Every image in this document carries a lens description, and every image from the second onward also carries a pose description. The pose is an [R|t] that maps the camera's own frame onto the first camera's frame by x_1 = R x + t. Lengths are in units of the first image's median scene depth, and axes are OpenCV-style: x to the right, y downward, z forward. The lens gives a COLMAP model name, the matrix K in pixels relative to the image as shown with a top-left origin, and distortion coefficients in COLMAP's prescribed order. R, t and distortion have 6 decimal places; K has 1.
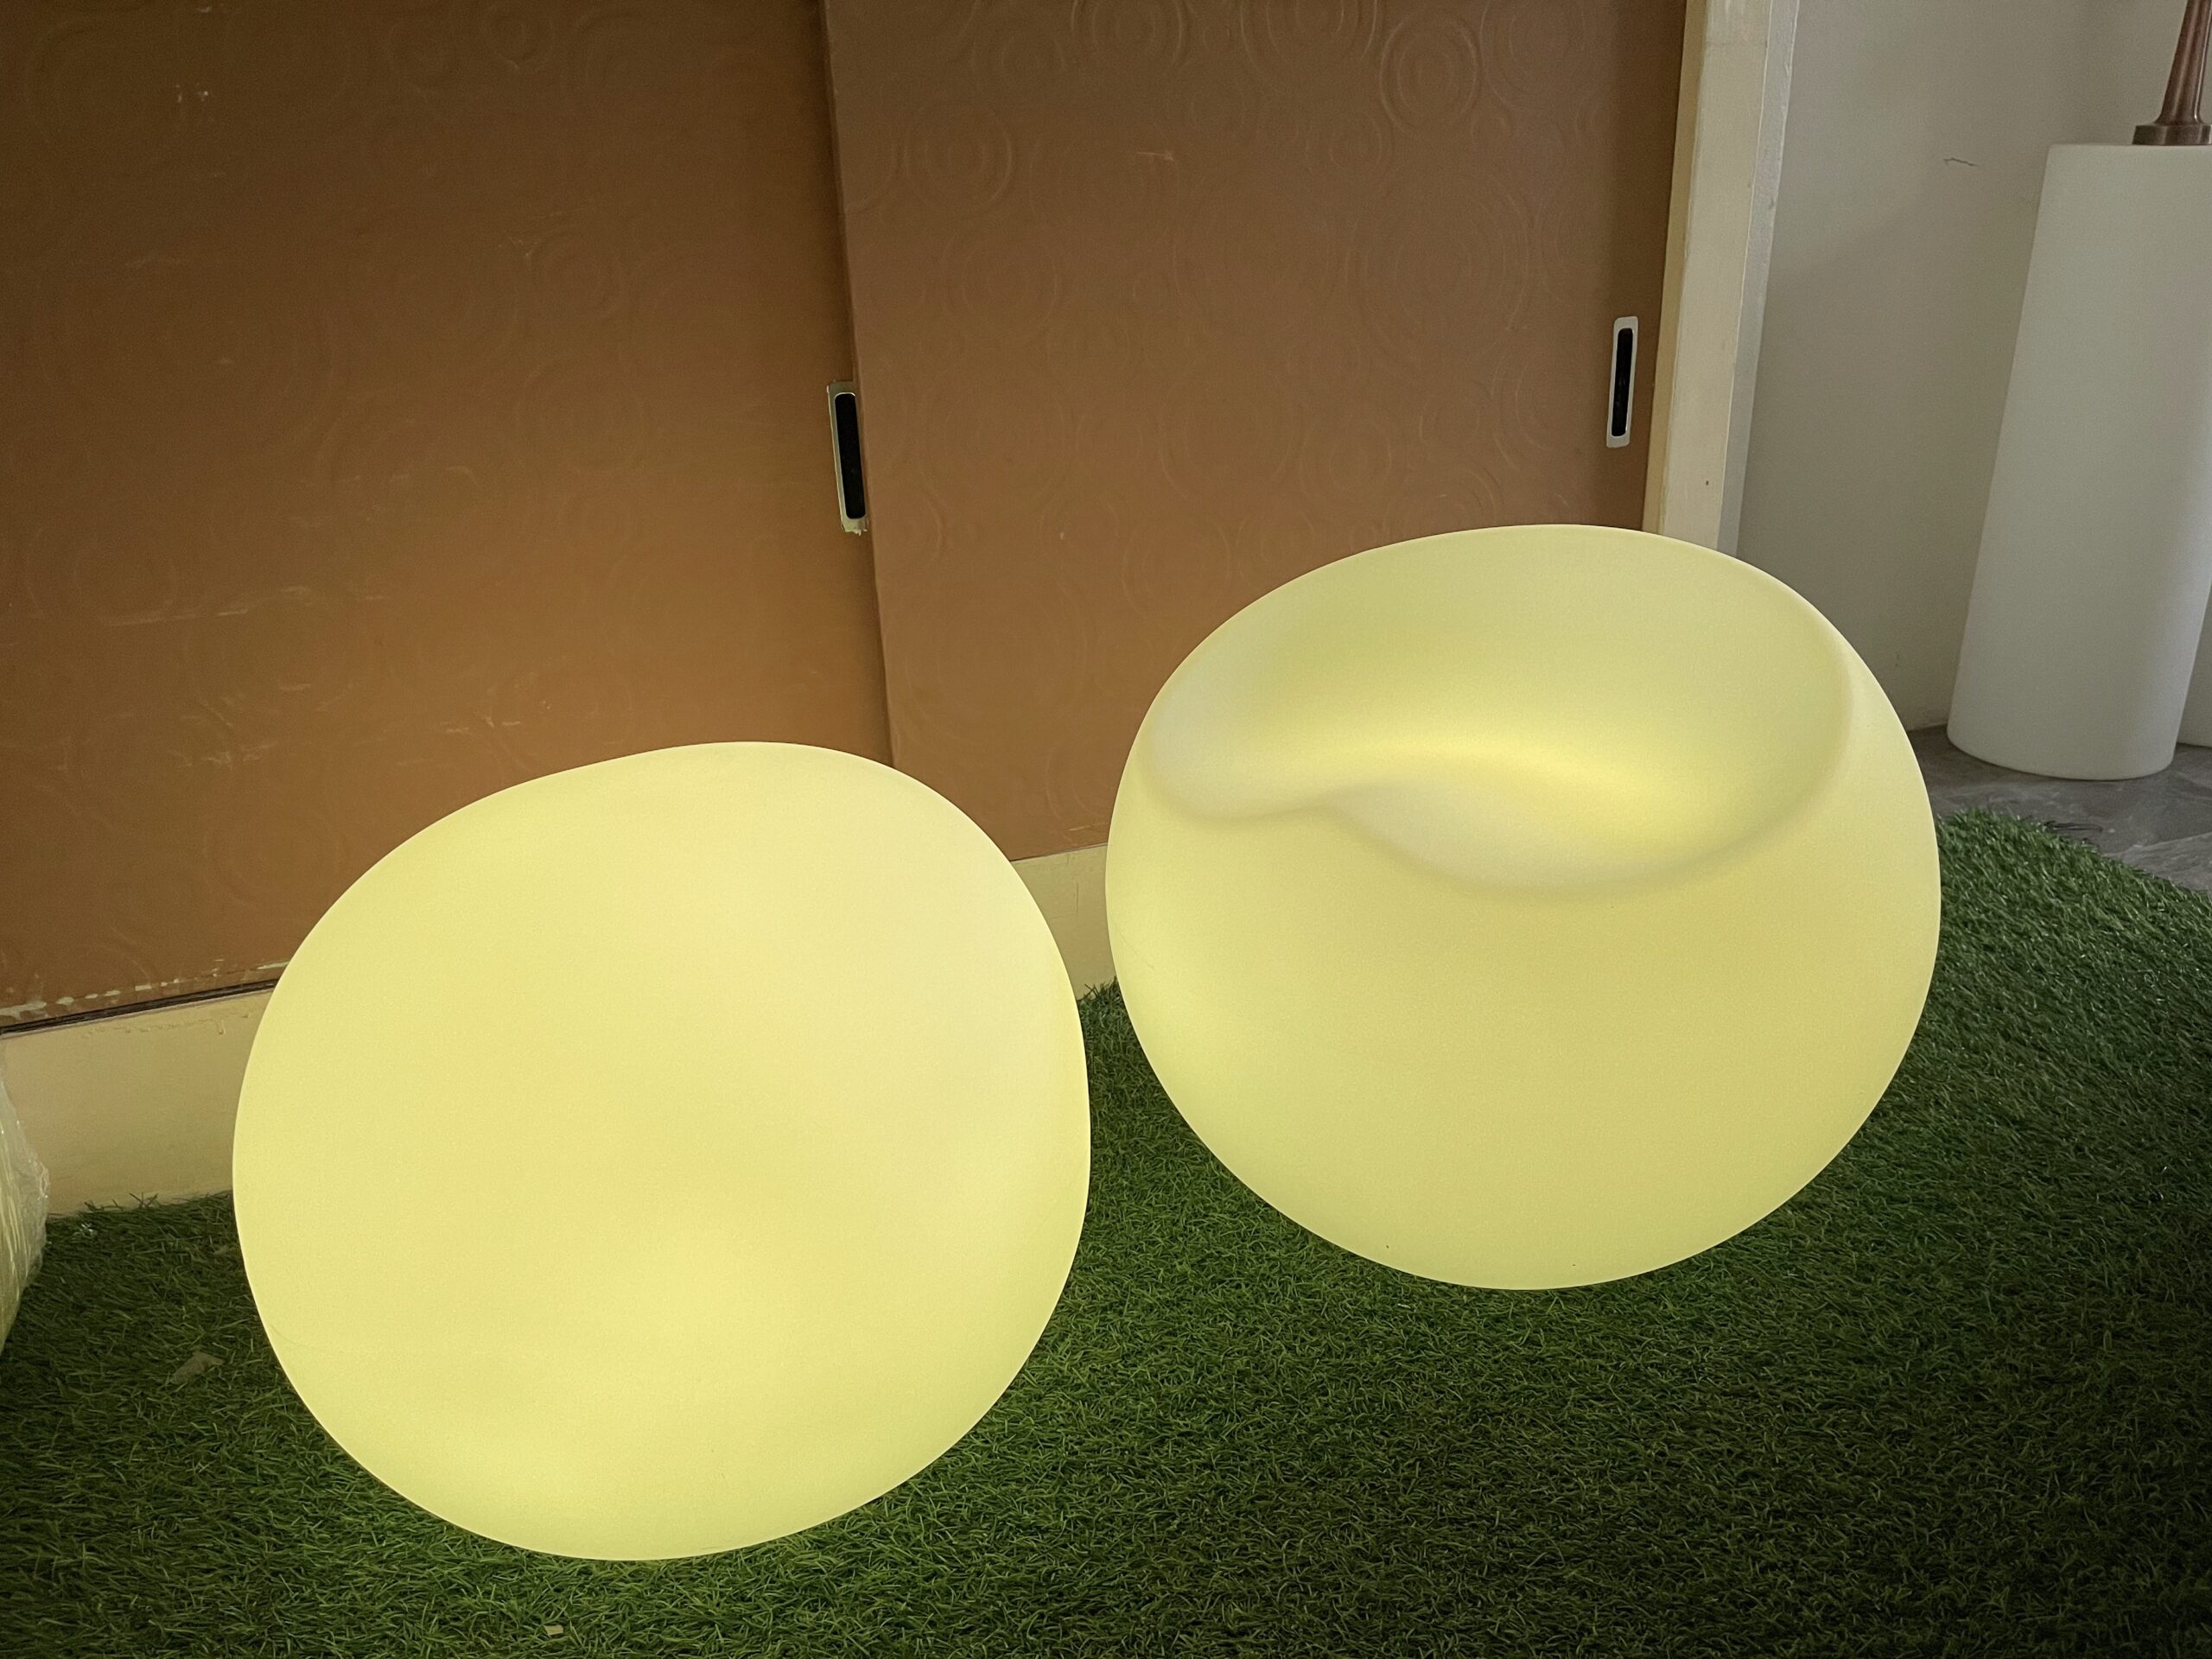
lens RADIAL K [[1691.0, 0, 1111.5], [0, 1691.0, 838.7], [0, 0, 1]] dist [0.049617, -0.075558]
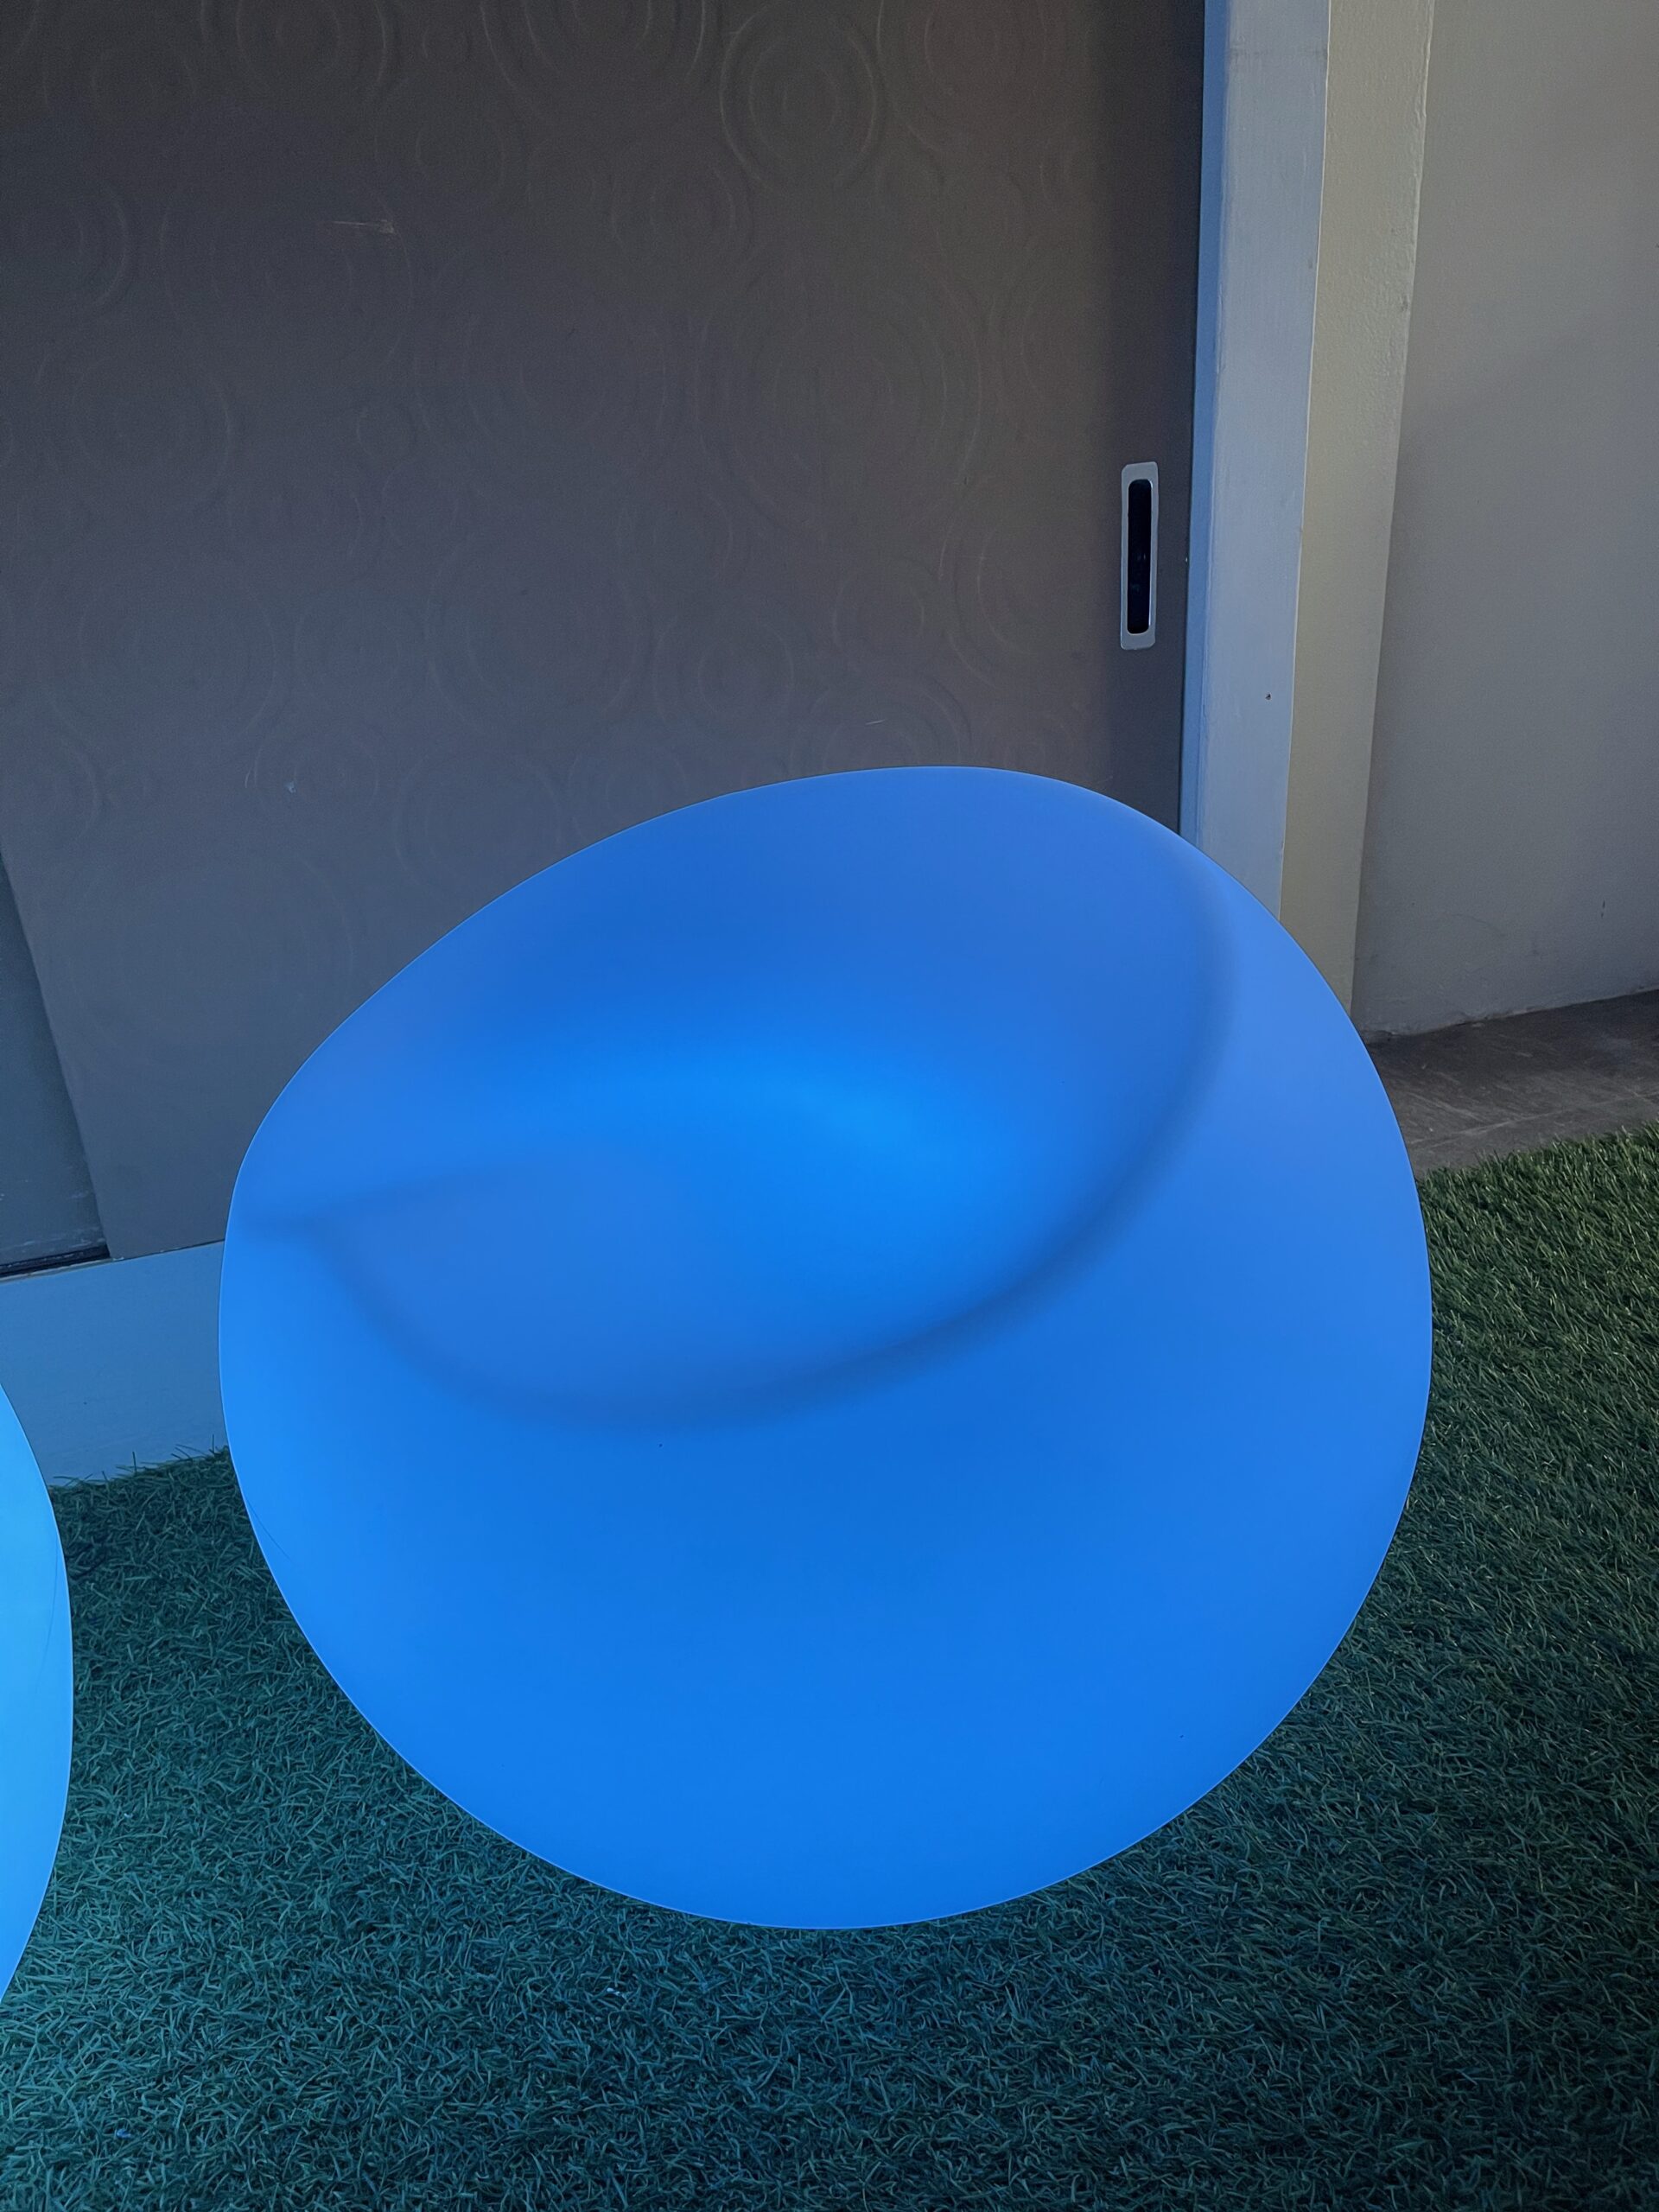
lens RADIAL K [[1691.0, 0, 842.7], [0, 1691.0, 1113.0], [0, 0, 1]] dist [0.049617, -0.075558]
pose [[0.998434, 0.003869, -0.055804, 0.295845], [-0.000949, 0.998633, 0.052260, -0.098703], [0.055930, -0.052125, 0.997073, 0.367430]]
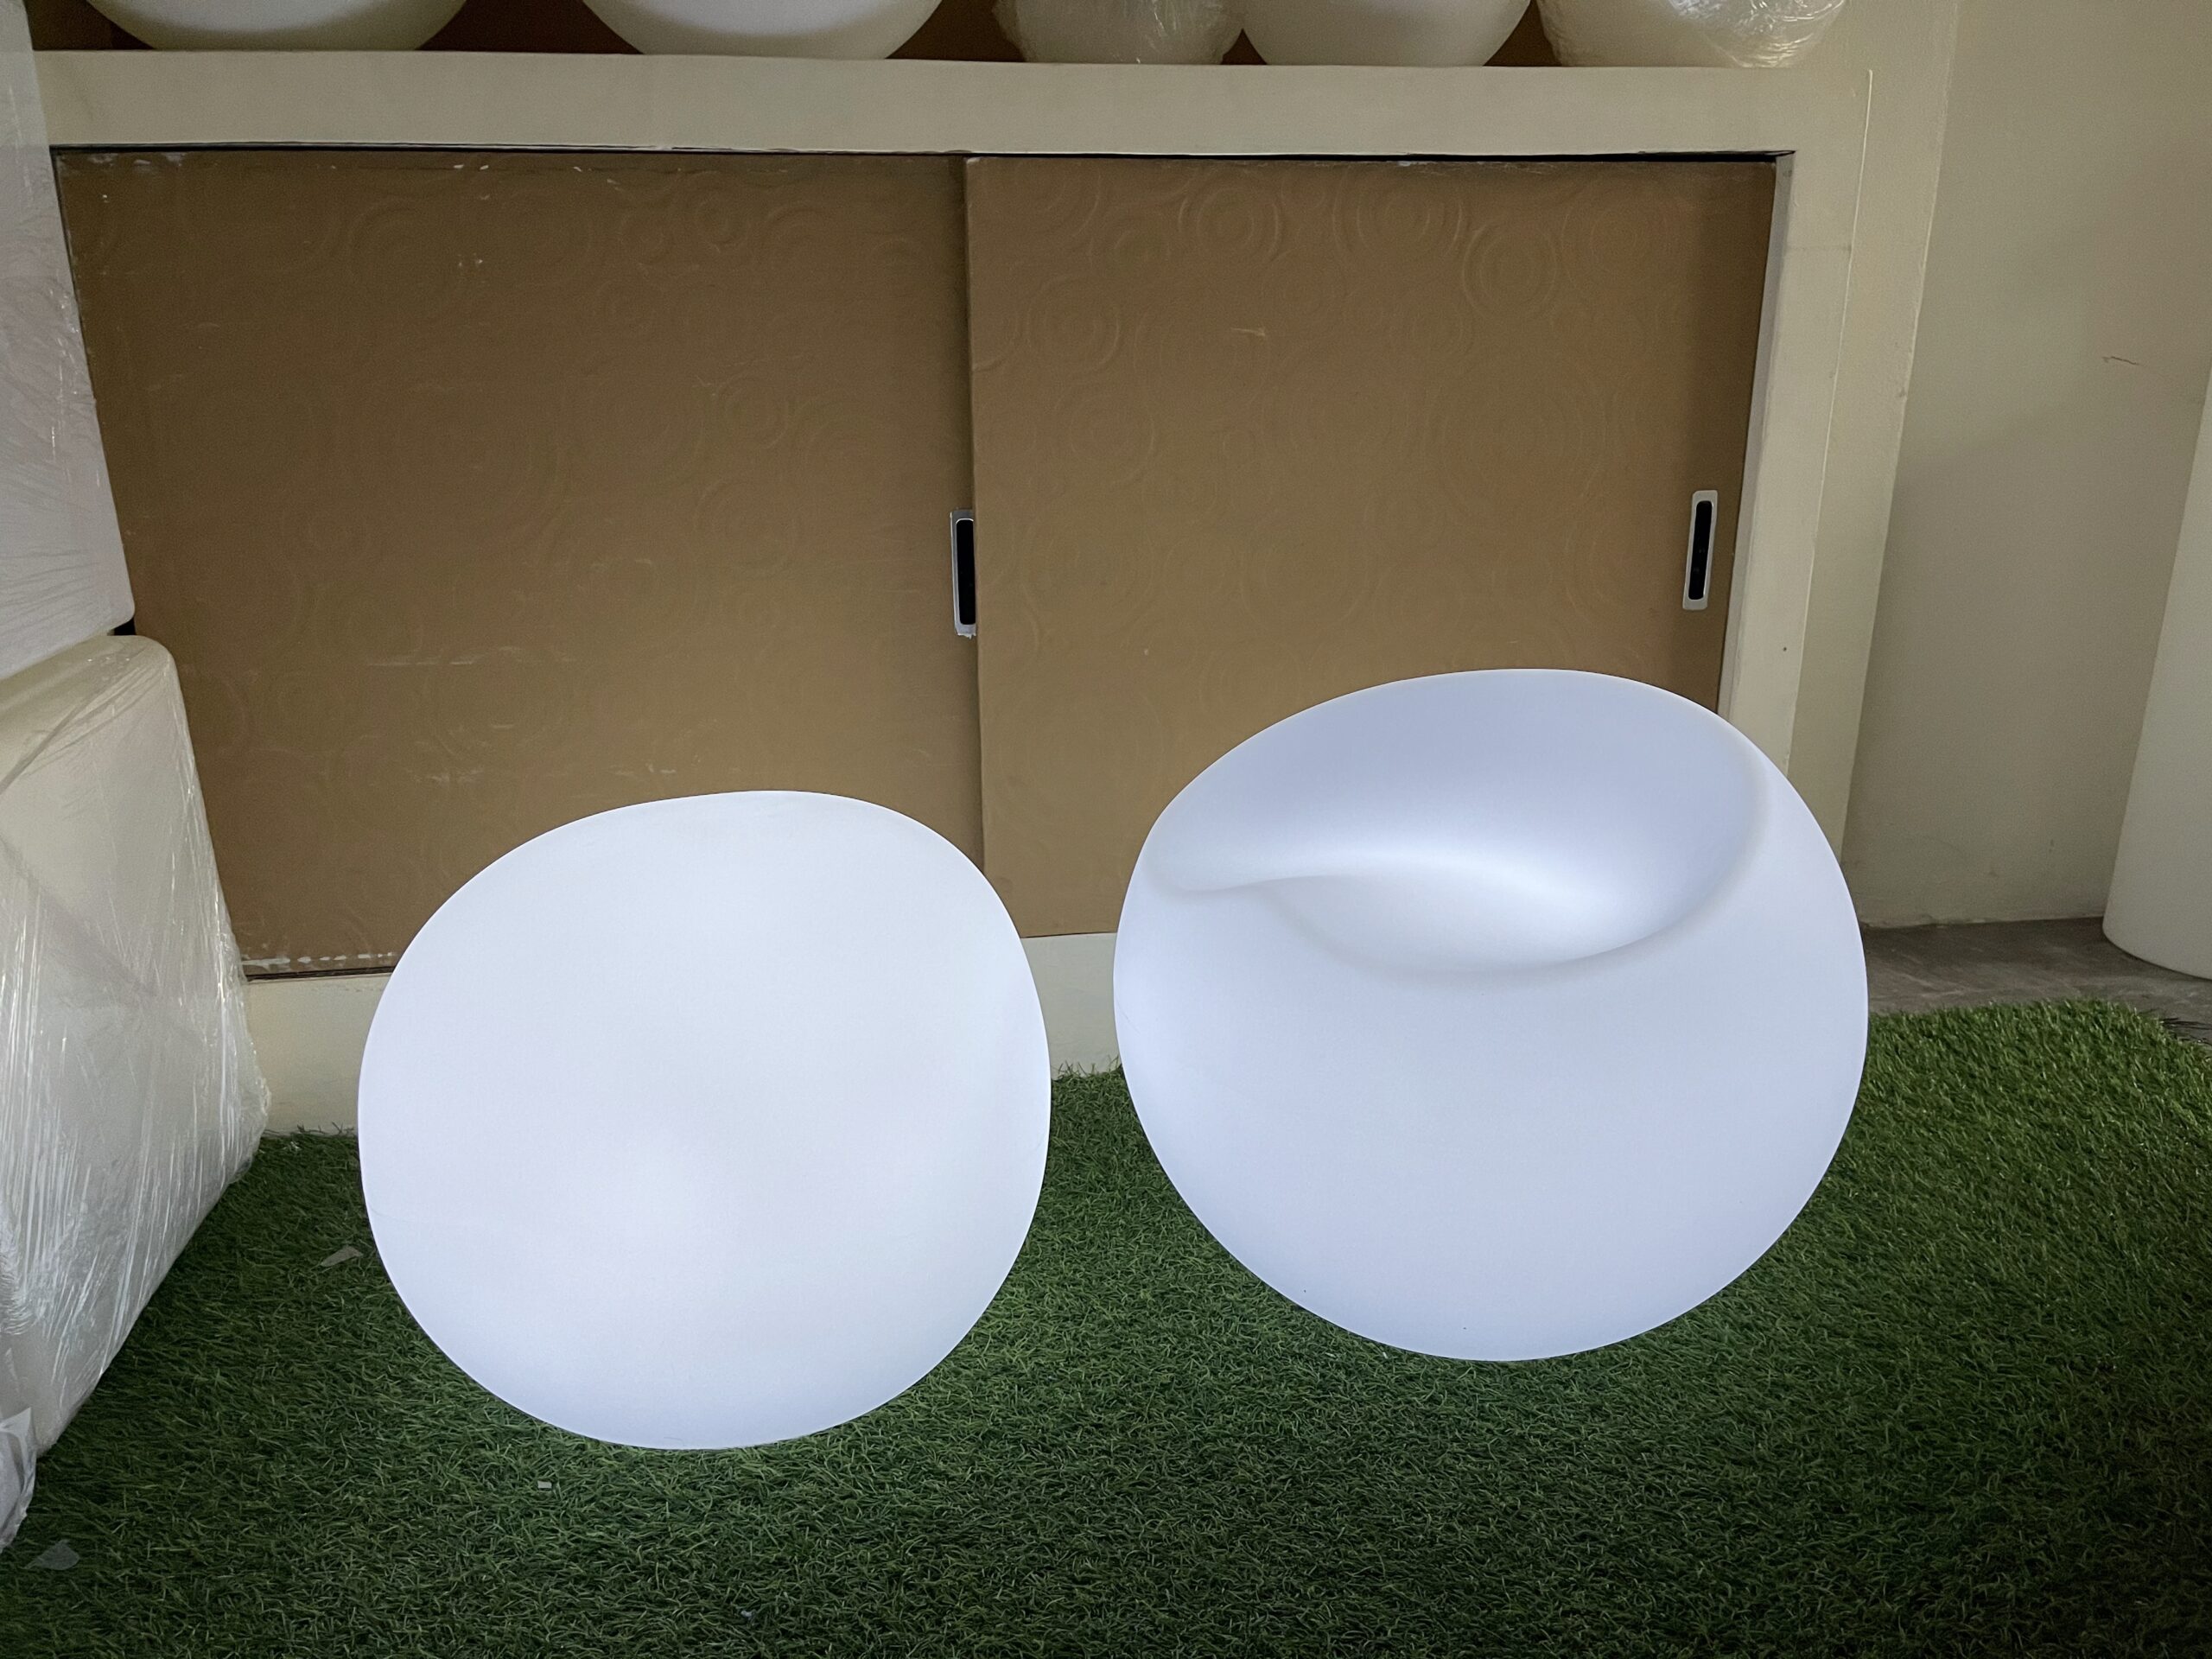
lens RADIAL K [[1691.0, 0, 1088.9], [0, 1691.0, 839.9], [0, 0, 1]] dist [0.049617, -0.075558]
pose [[0.976864, 0.091380, -0.193358, 0.202392], [-0.106384, 0.991951, -0.068671, 0.036081], [0.185527, 0.087652, 0.978722, -0.137430]]
